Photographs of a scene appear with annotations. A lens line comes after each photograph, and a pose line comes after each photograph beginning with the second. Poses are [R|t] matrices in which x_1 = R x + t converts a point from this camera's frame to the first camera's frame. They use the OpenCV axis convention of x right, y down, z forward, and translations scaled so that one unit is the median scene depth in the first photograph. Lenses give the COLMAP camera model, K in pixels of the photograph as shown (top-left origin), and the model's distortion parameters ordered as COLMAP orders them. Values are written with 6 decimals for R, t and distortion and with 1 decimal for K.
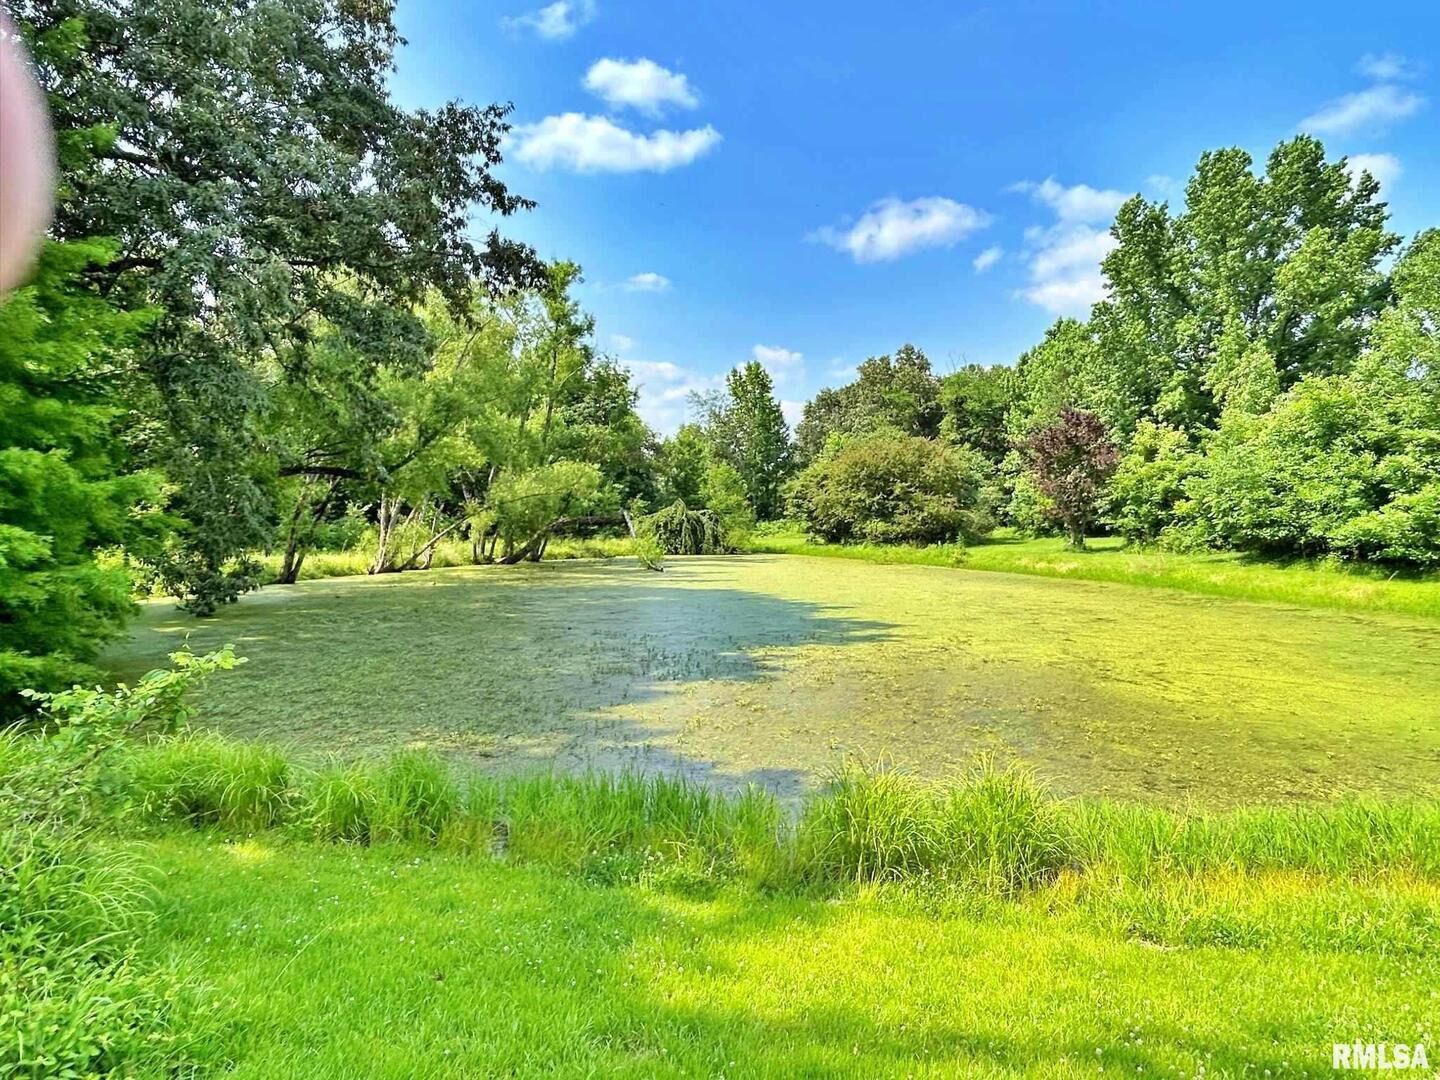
lens RADIAL K [[972.0, 0, 720.0], [0, 972.0, 540.0], [0, 0, 1]] dist [0.000303, -0.003630]
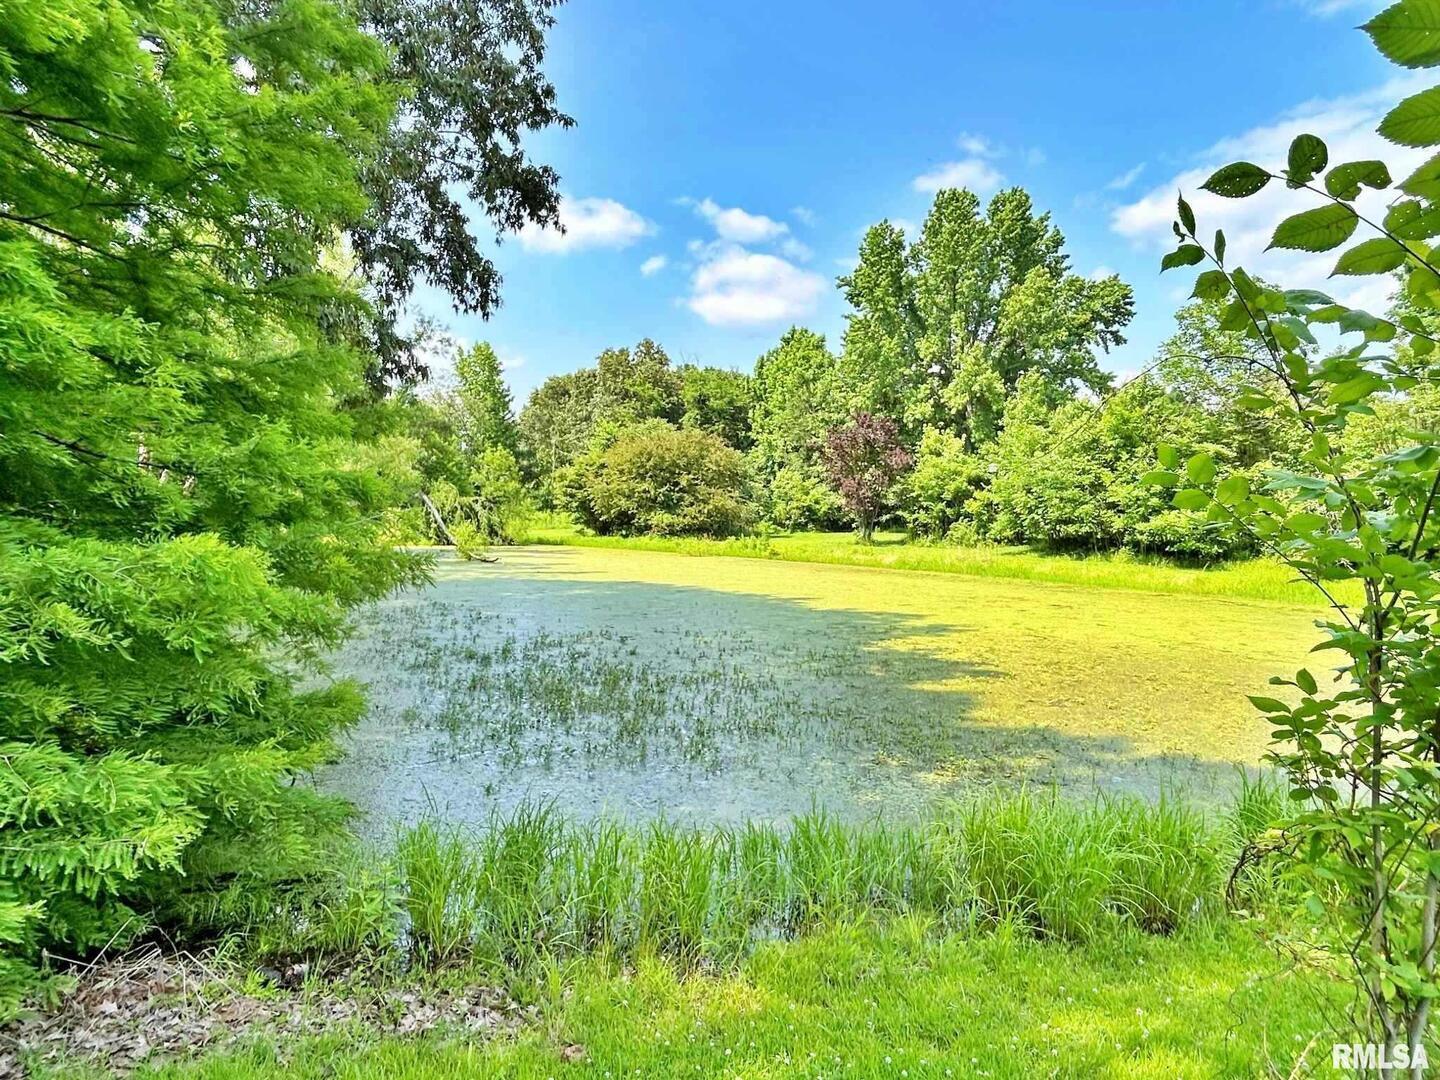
lens RADIAL K [[965.4, 0, 720.1], [0, 965.4, 515.7], [0, 0, 1]] dist [0.027283, -0.000372]
pose [[0.921591, 0.020041, 0.387644, -0.161071], [-0.011602, 0.999642, -0.024098, 0.006257], [-0.387989, 0.017711, 0.921494, 0.073055]]
